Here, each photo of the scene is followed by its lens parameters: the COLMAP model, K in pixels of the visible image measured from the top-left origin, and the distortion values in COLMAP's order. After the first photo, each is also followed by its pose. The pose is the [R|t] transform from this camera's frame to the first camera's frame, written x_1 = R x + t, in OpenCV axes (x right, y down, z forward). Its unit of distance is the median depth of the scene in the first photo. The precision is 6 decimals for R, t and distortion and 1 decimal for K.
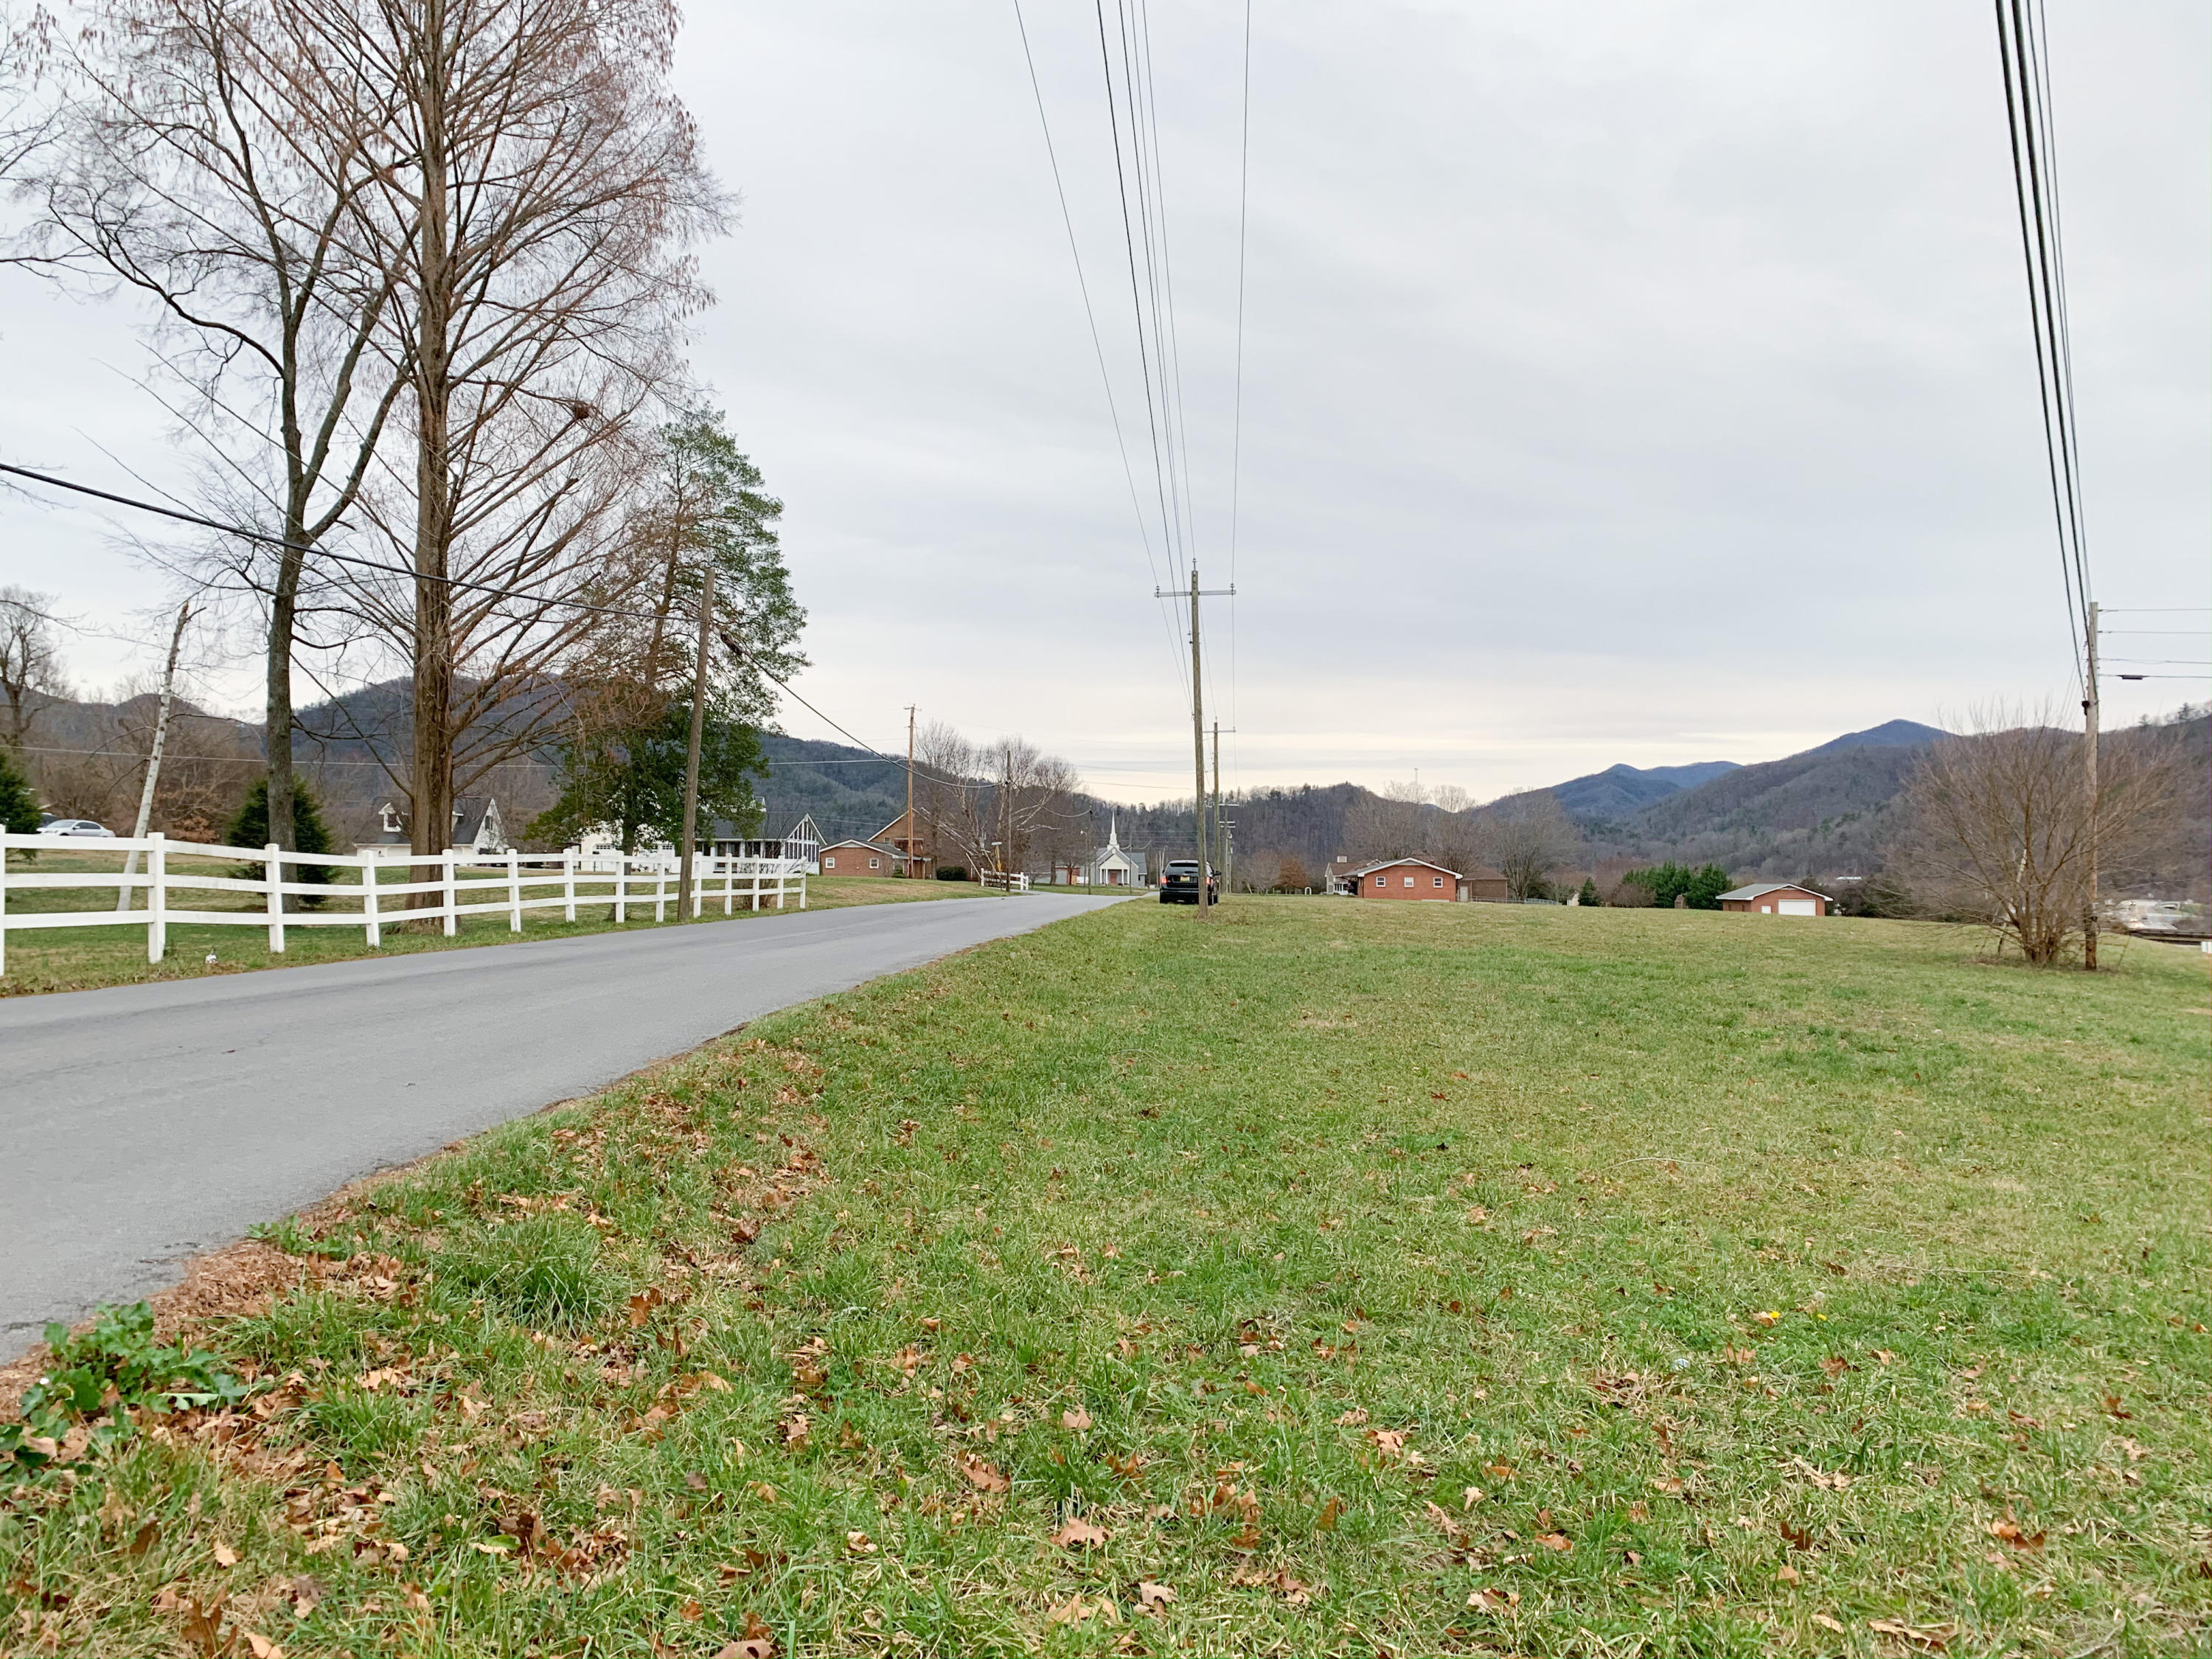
lens RADIAL K [[1653.2, 0, 1109.8], [0, 1653.2, 826.1], [0, 0, 1]] dist [0.066974, -0.090004]
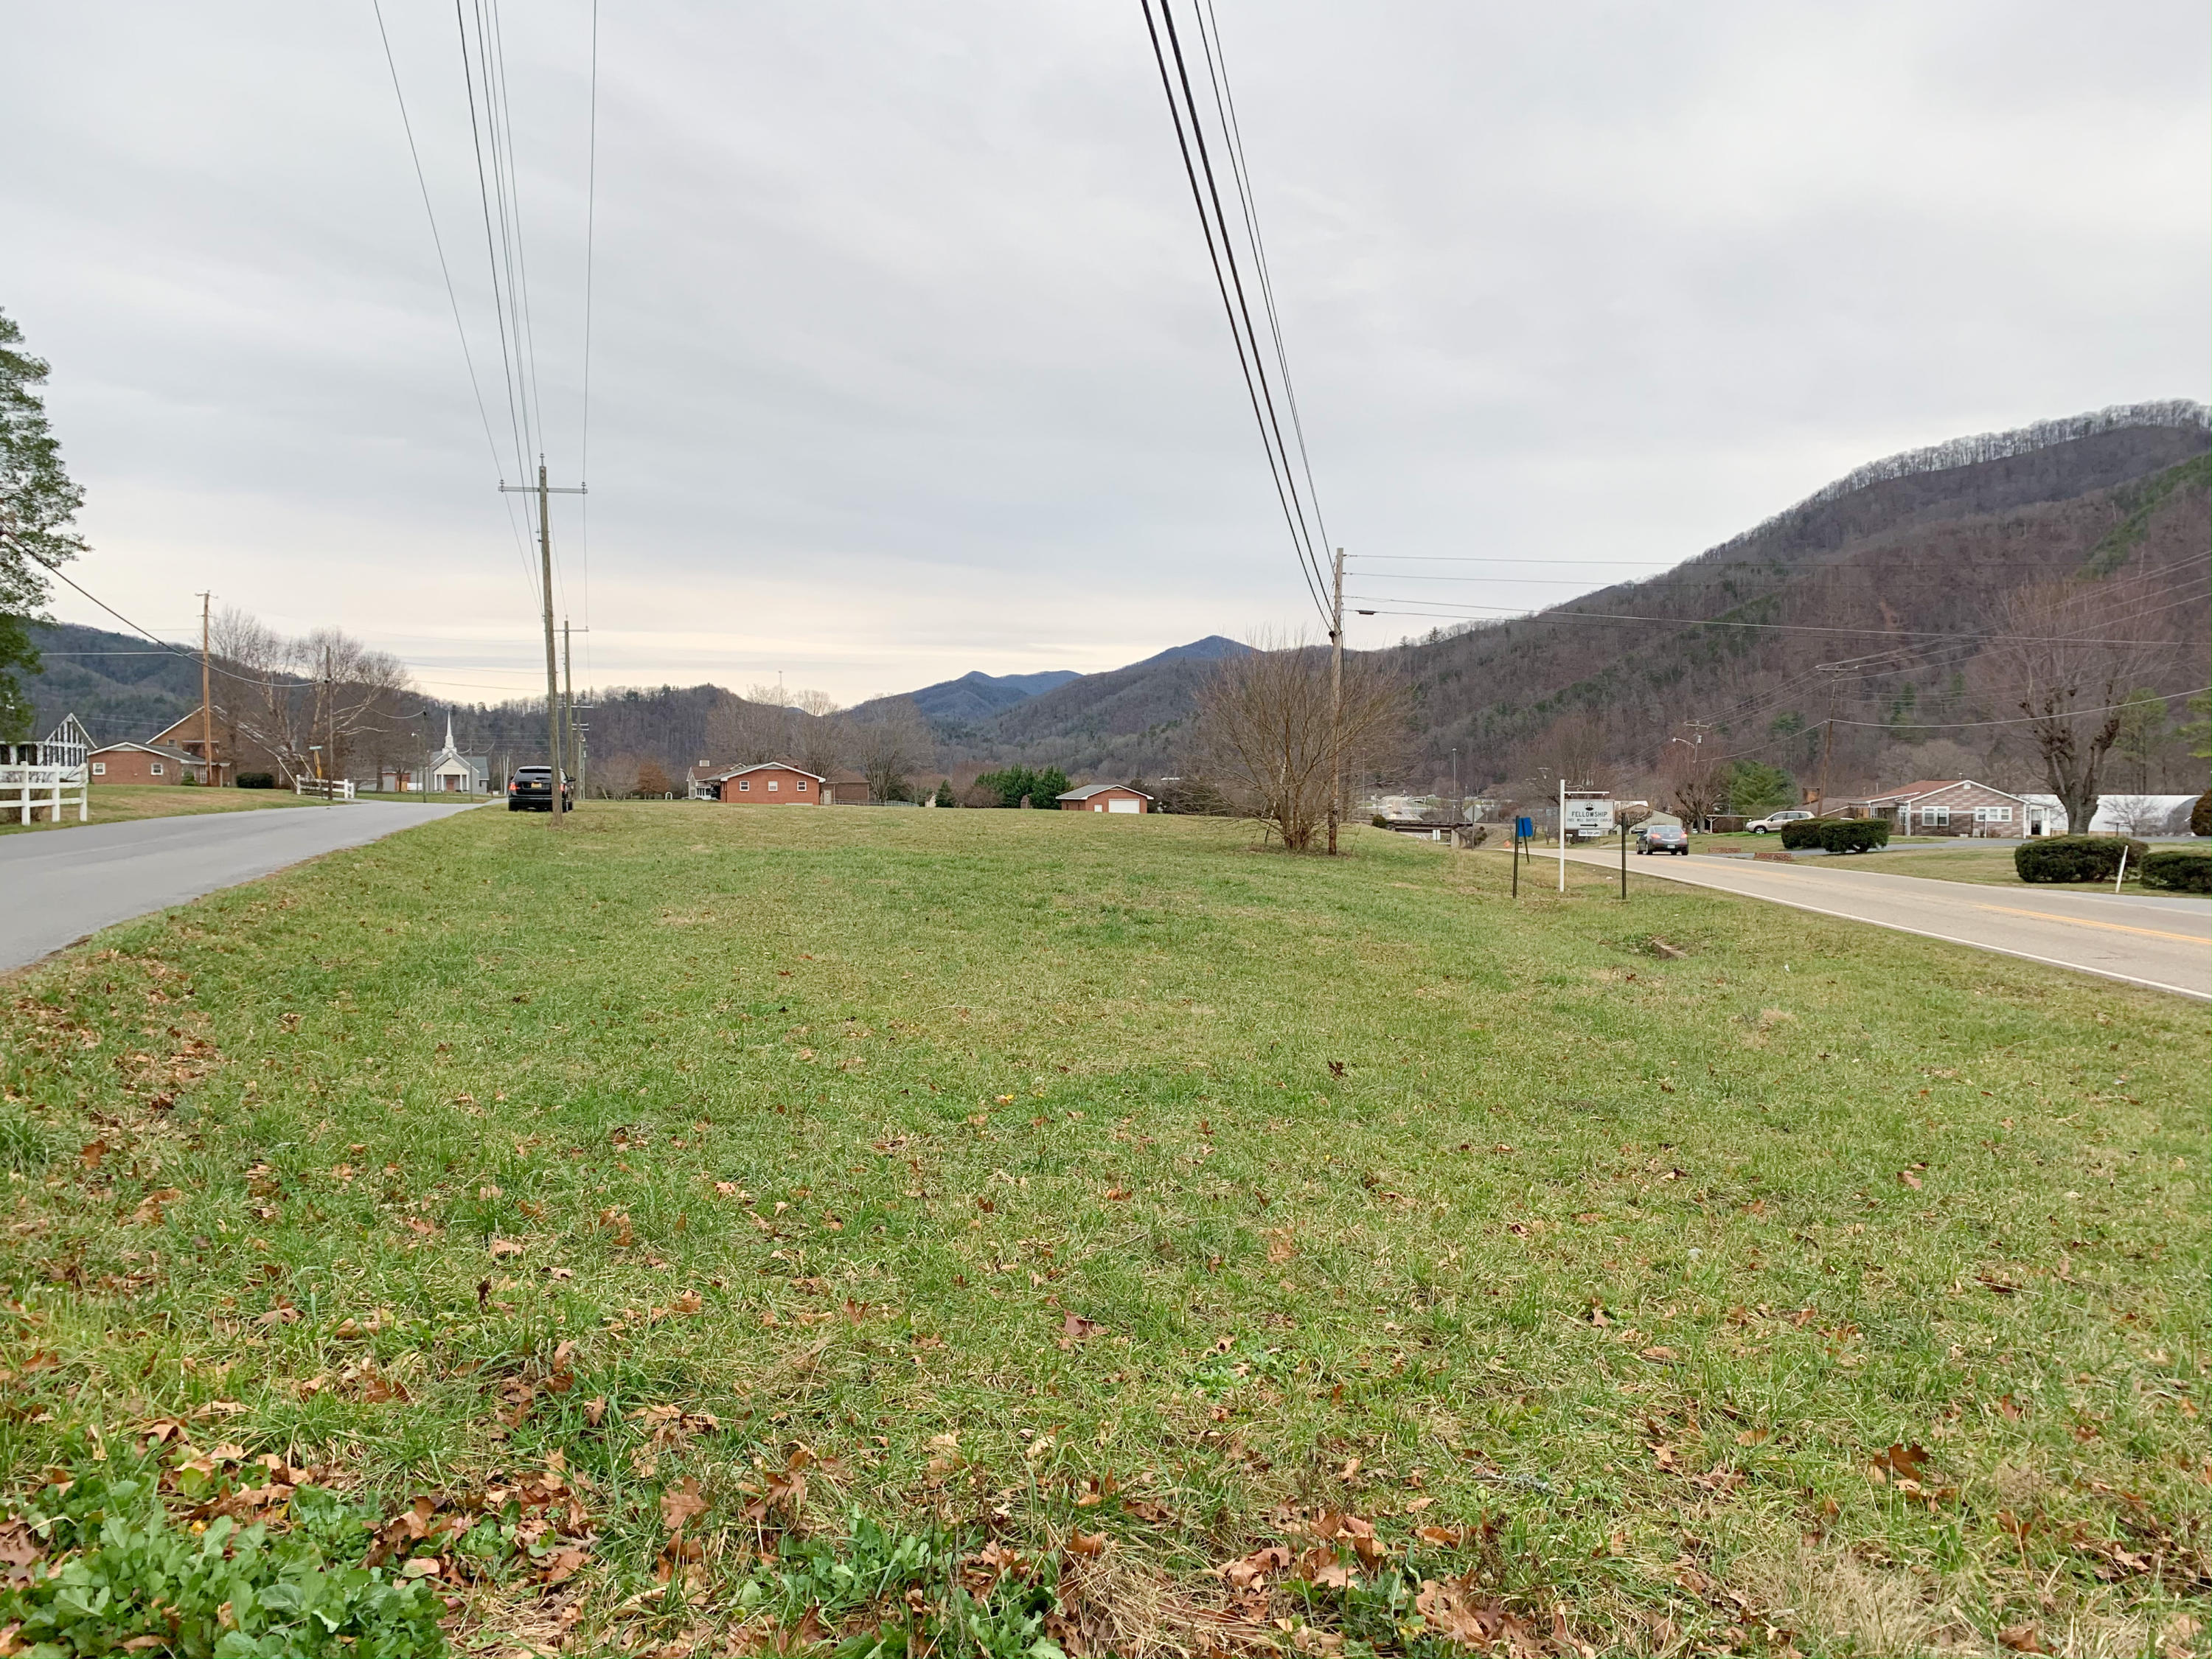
lens RADIAL K [[1653.2, 0, 1109.8], [0, 1653.2, 826.1], [0, 0, 1]] dist [0.066974, -0.090004]
pose [[0.929115, -0.017344, 0.369385, -0.005372], [-0.004156, 0.998347, 0.057332, -0.002387], [-0.369768, -0.054803, 0.927506, -0.048002]]
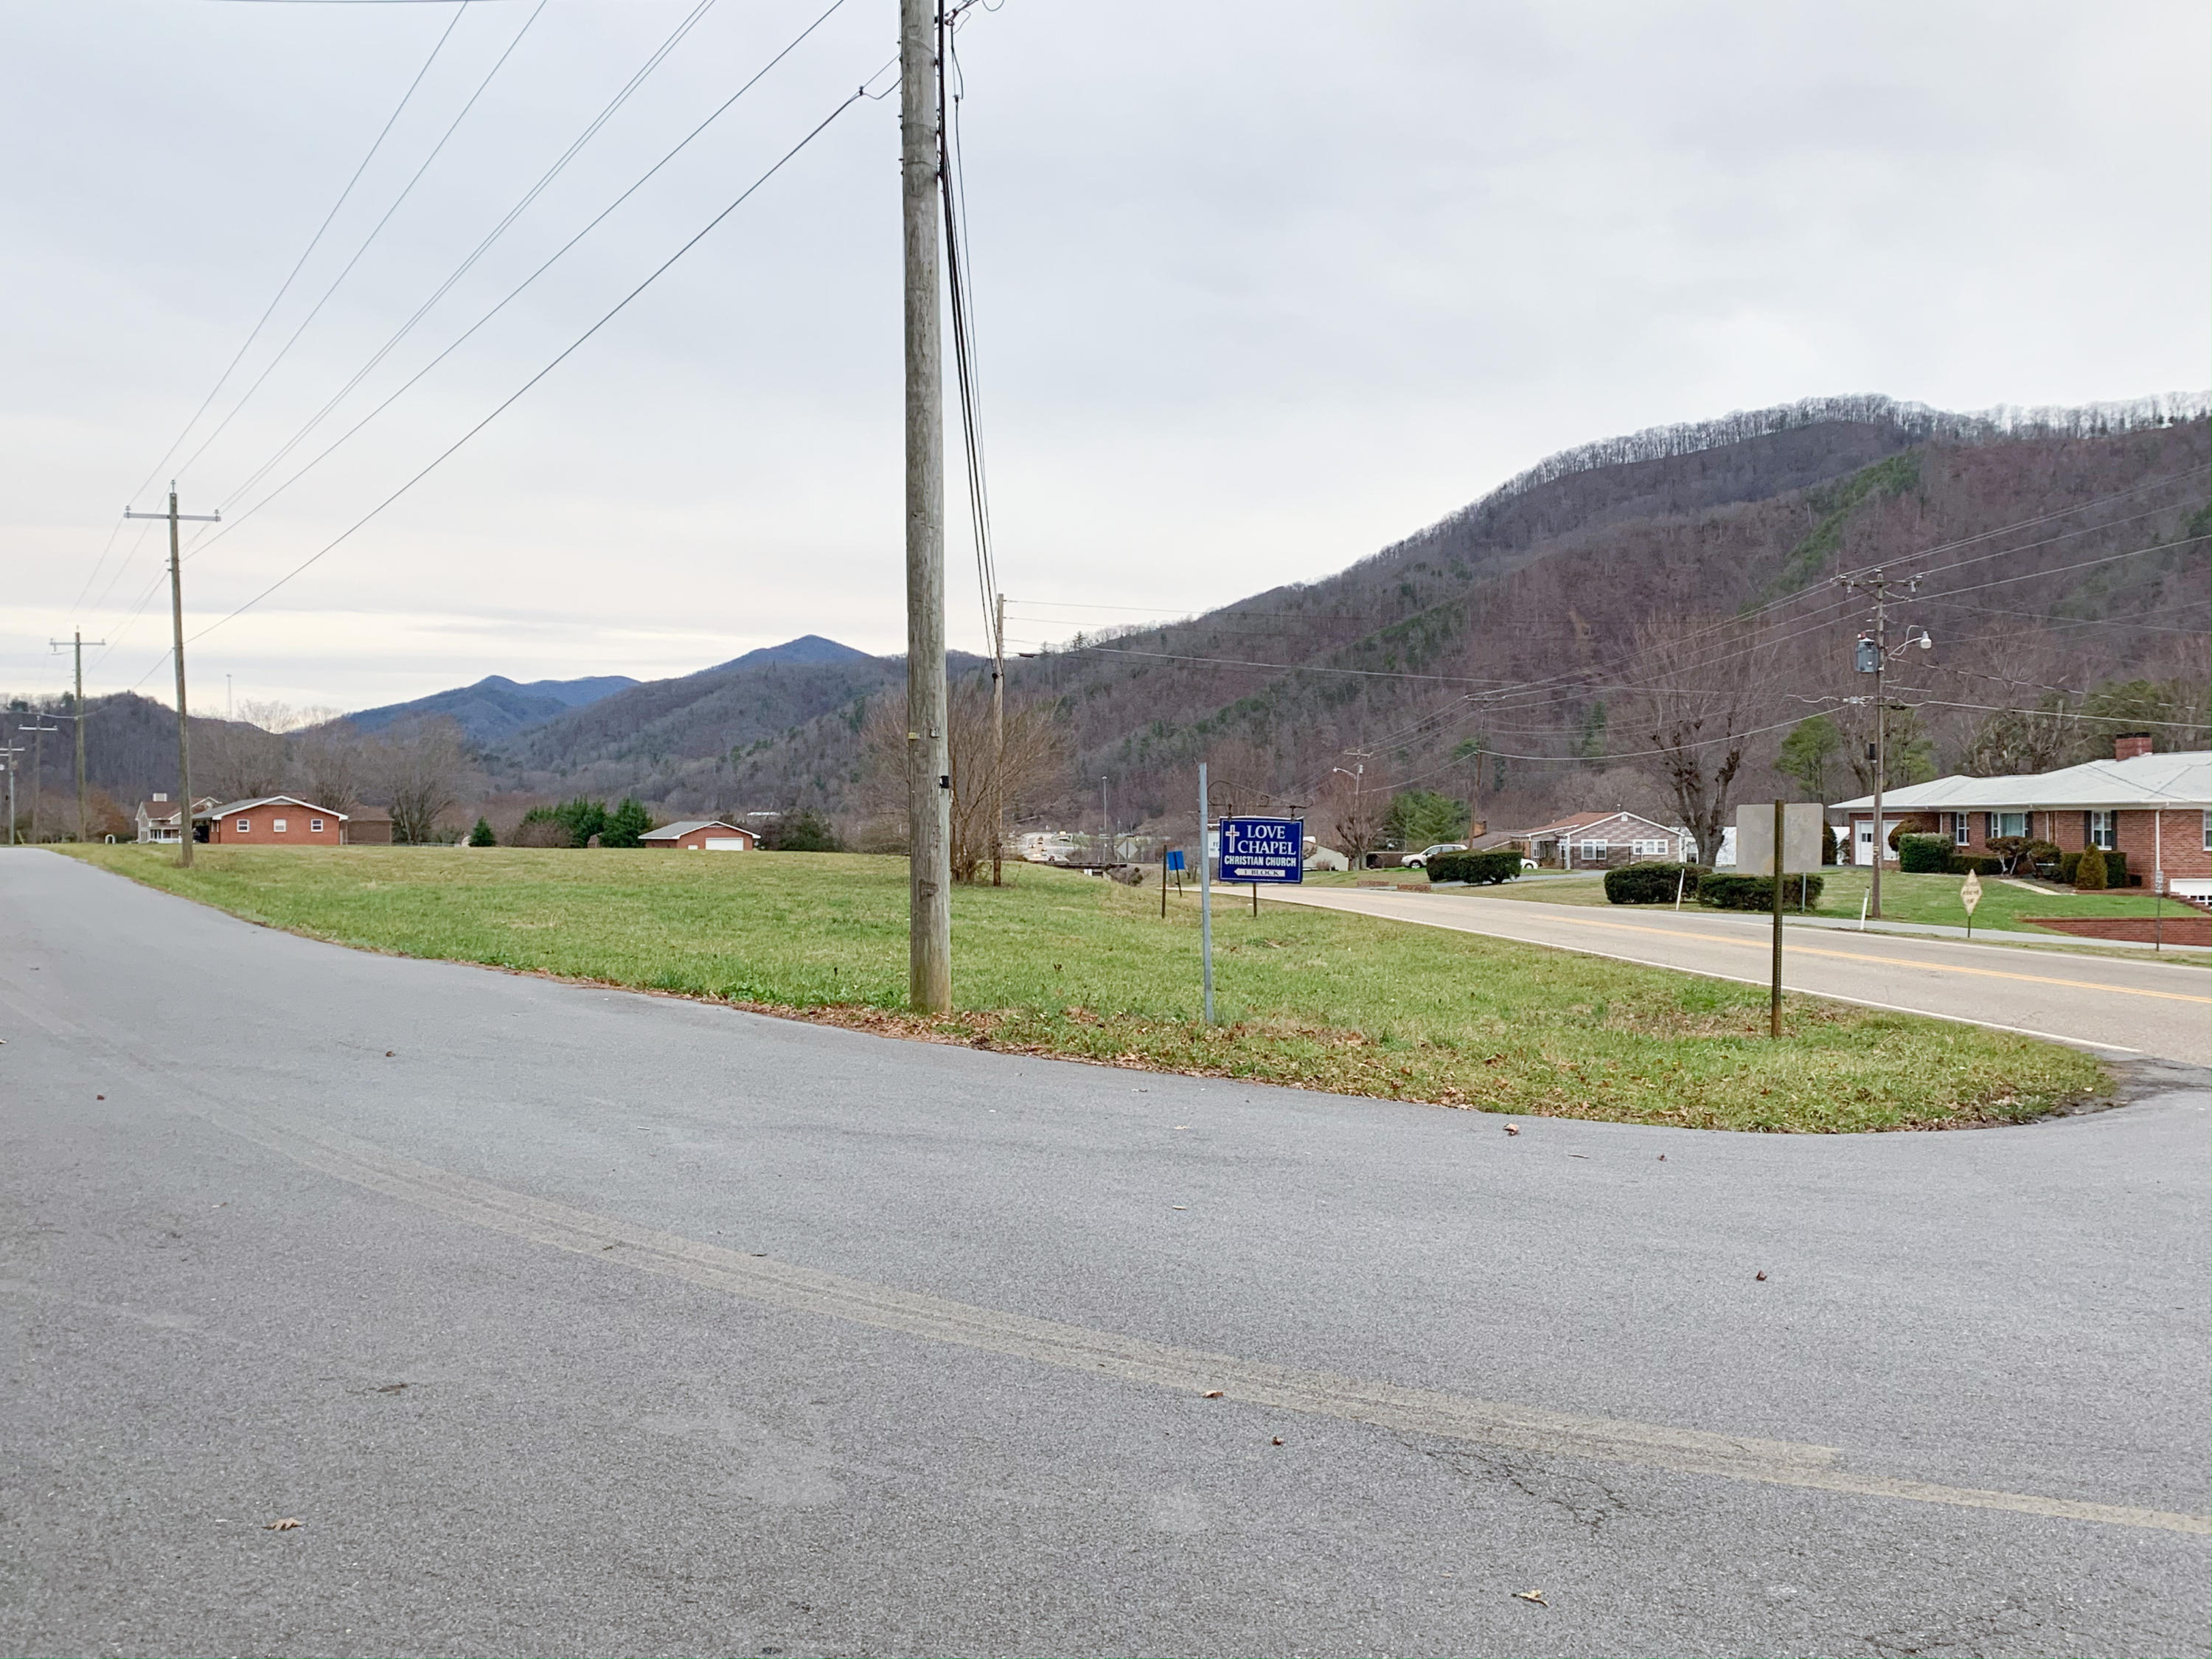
lens RADIAL K [[2039.4, 0, 1132.7], [0, 2039.4, 821.8], [0, 0, 1]] dist [0.216371, -0.849048]
pose [[0.826807, -0.013392, 0.562327, -0.191014], [-0.005532, 0.999475, 0.031937, -0.011975], [-0.562459, -0.029517, 0.826298, -0.322493]]
